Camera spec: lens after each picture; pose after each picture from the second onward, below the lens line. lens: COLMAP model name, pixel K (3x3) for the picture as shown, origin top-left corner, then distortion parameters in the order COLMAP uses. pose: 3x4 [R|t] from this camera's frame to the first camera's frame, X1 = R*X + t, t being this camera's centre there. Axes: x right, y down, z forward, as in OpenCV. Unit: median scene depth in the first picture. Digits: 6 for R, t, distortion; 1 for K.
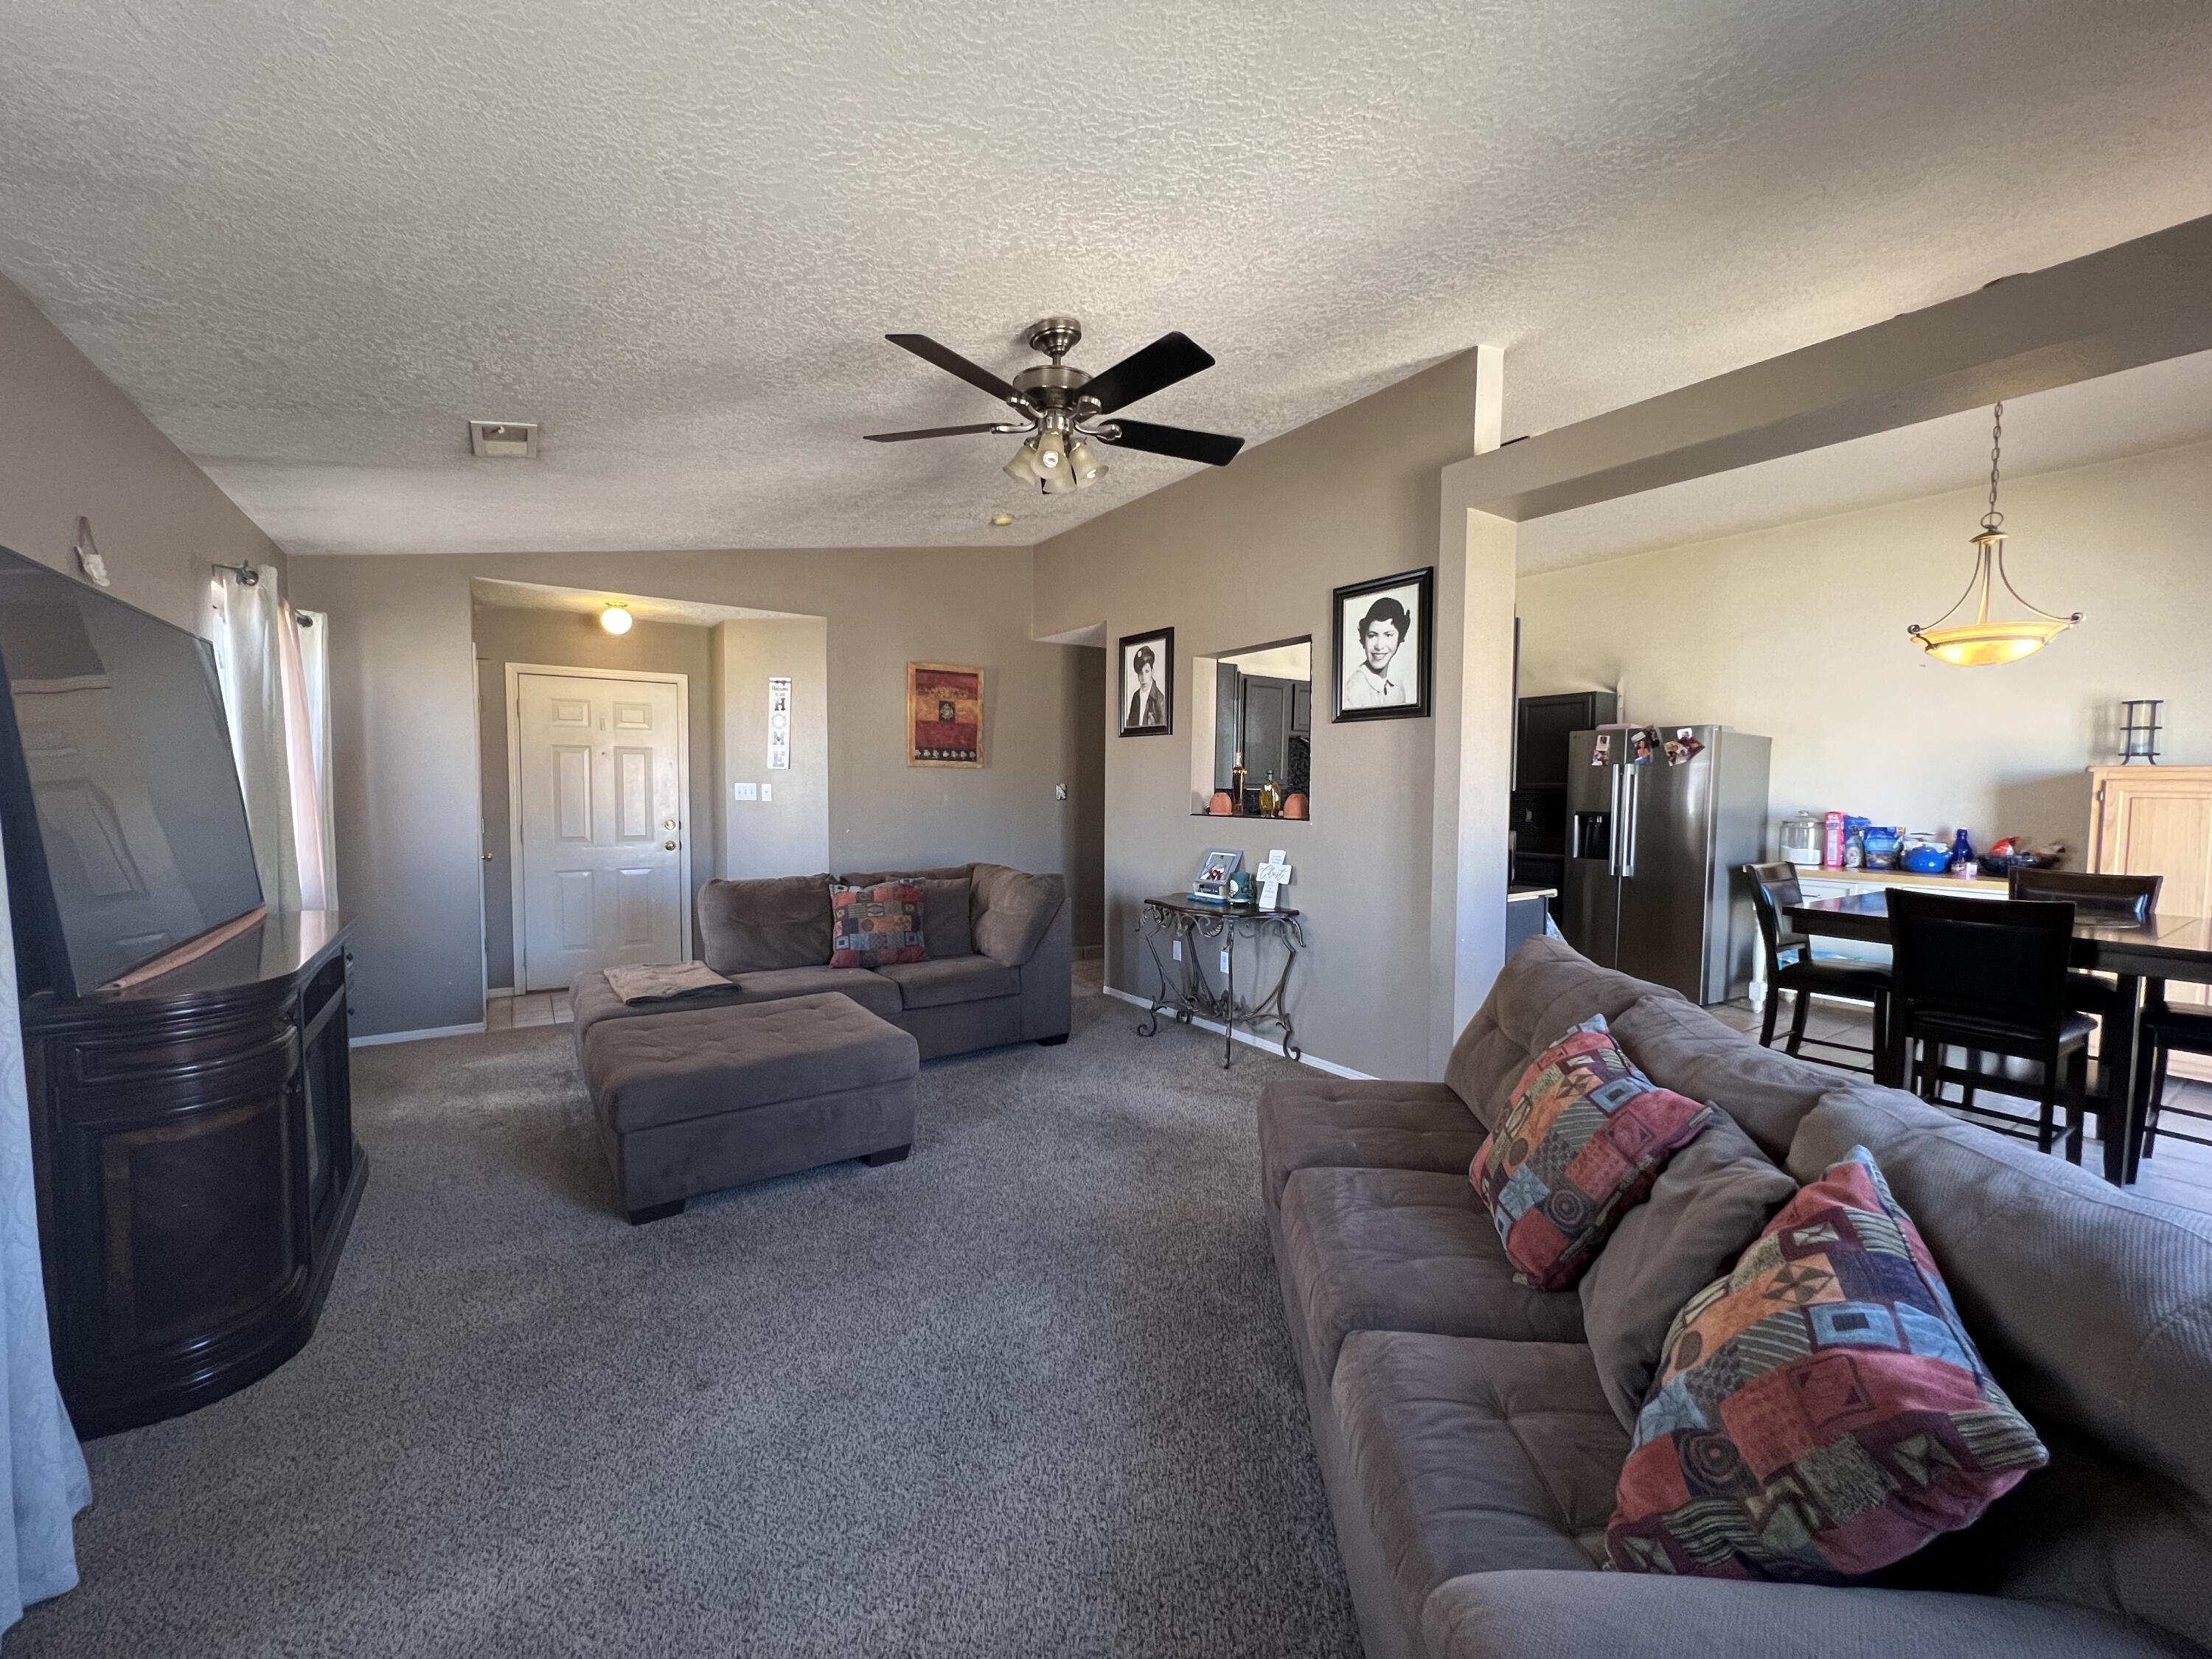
lens RADIAL K [[883.5, 0, 1103.9], [0, 883.5, 832.7], [0, 0, 1]] dist [0.001079, 0.000241]
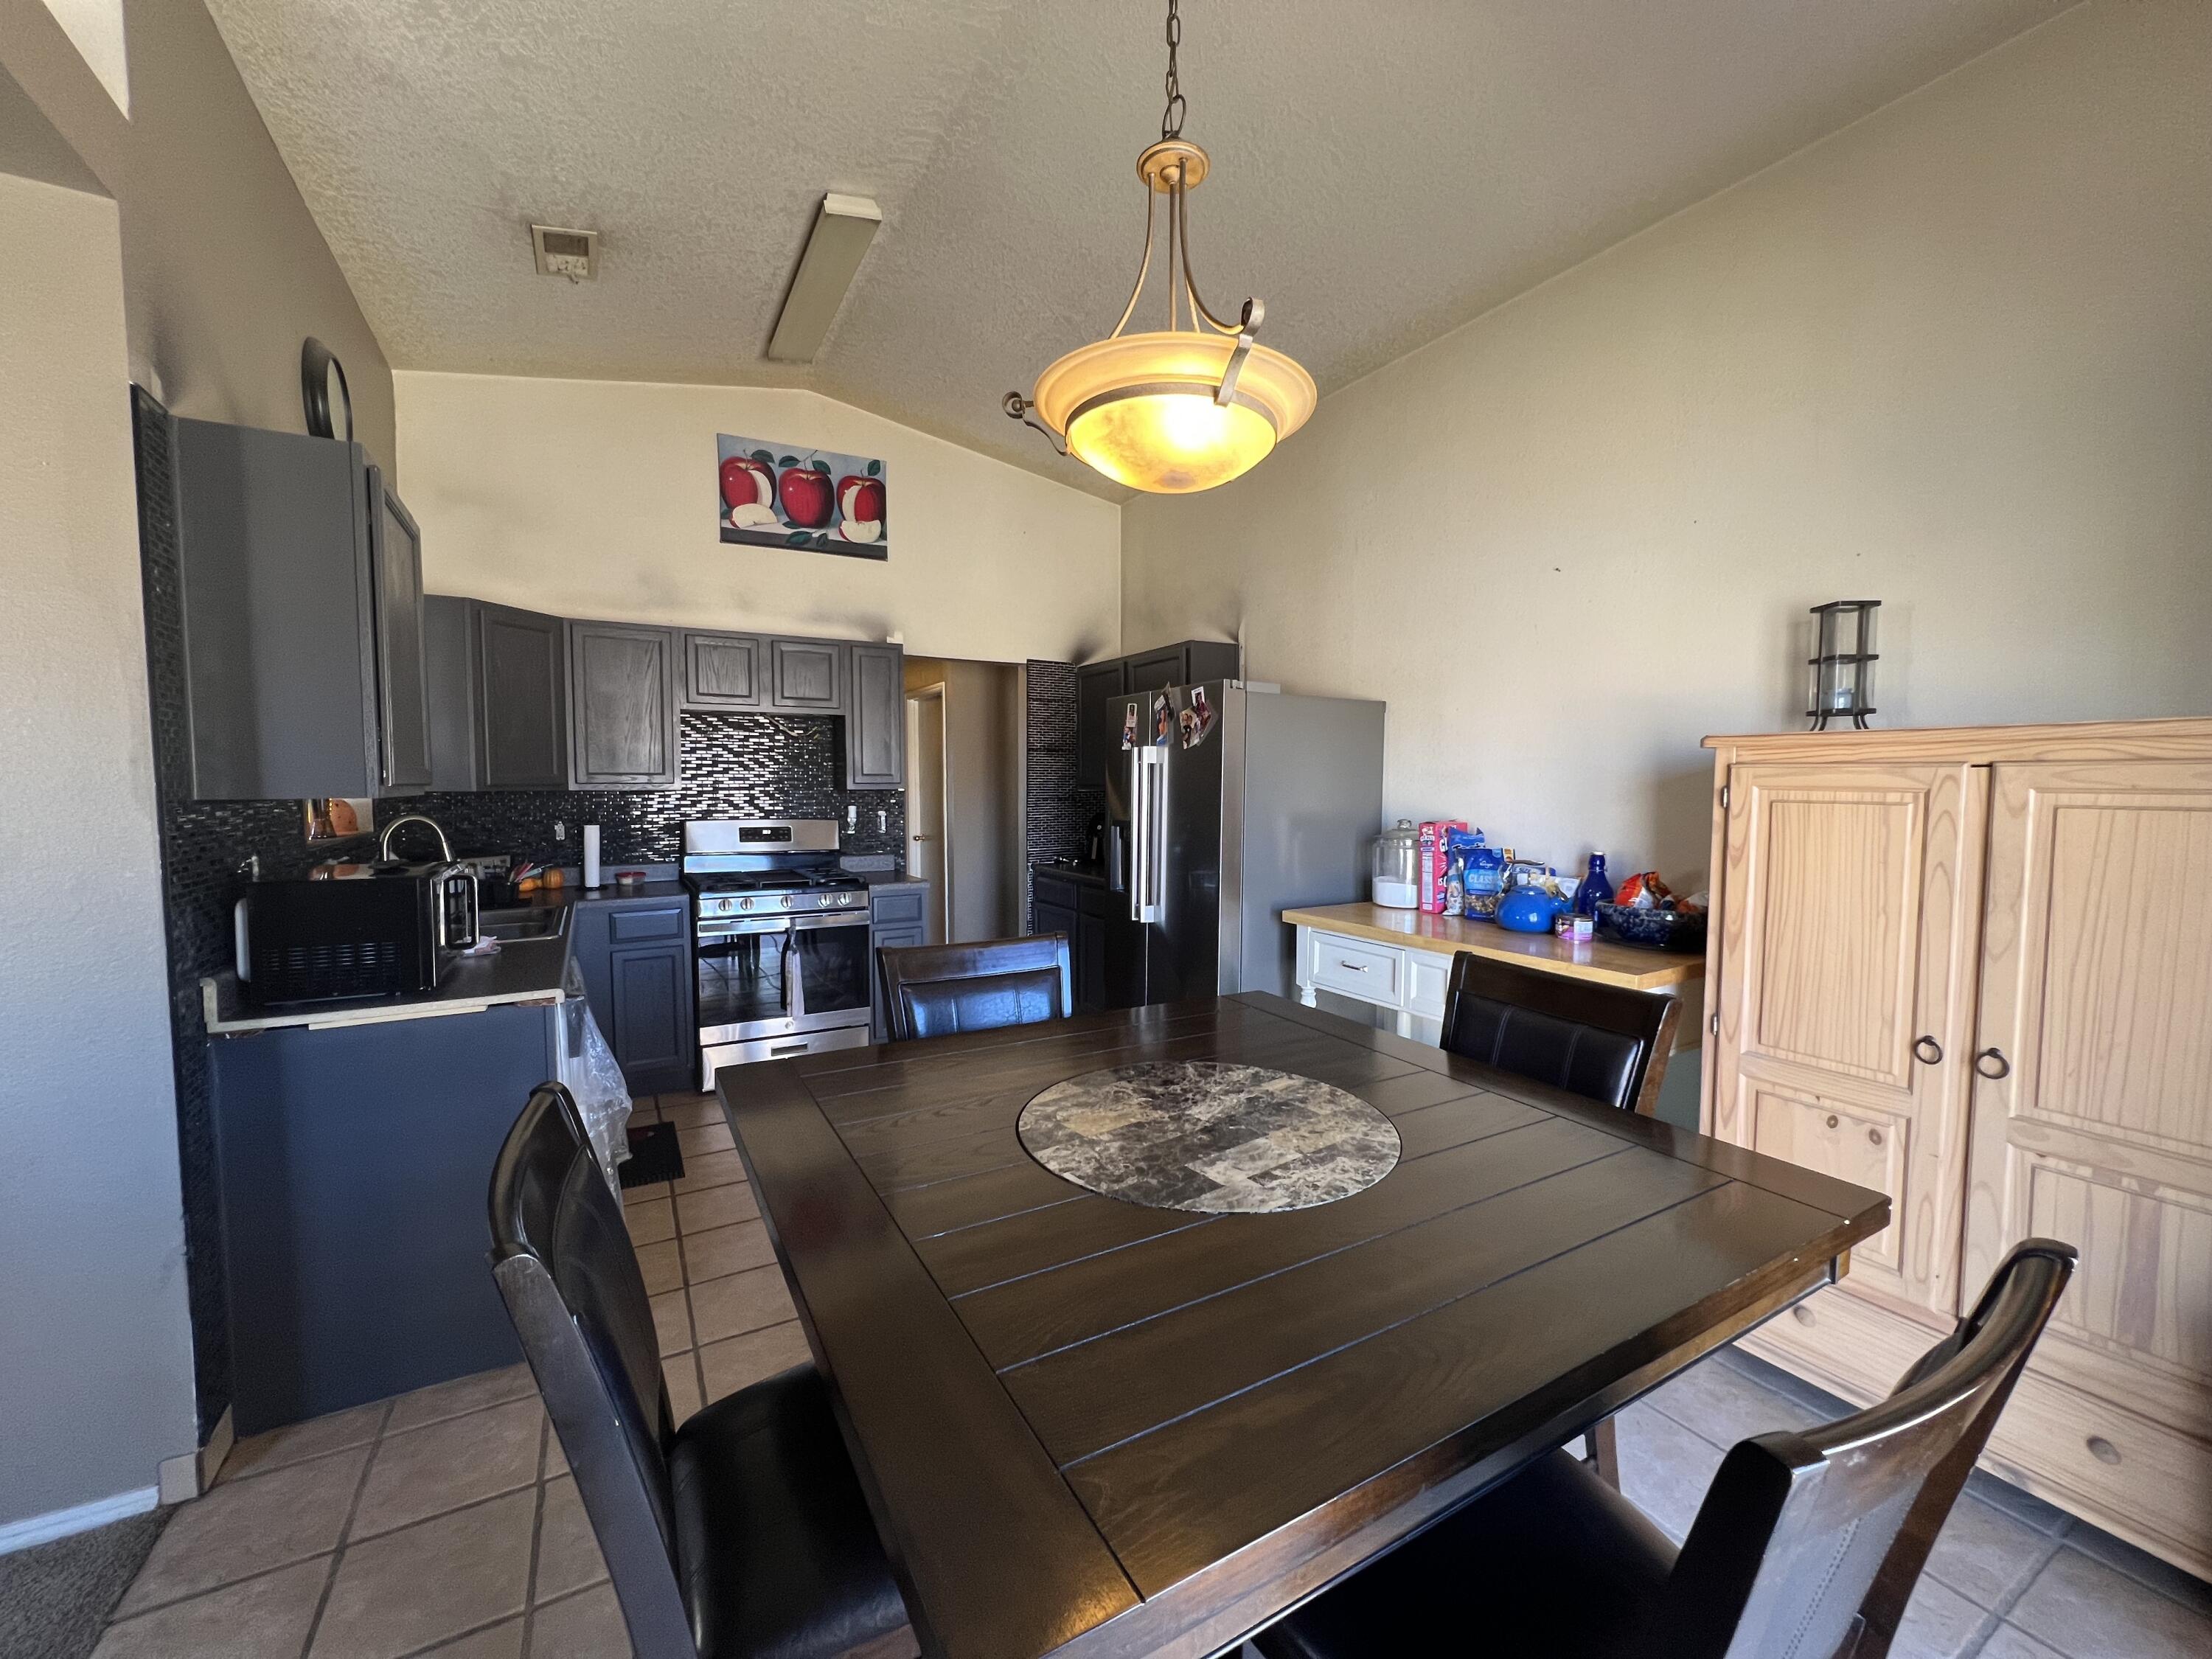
lens RADIAL K [[883.5, 0, 1113.3], [0, 883.5, 826.1], [0, 0, 1]] dist [0.001079, 0.000241]
pose [[0.997415, -0.003577, -0.071769, 0.433172], [0.003444, 0.999992, -0.001971, -0.013497], [0.071775, 0.001719, 0.997419, 0.257090]]
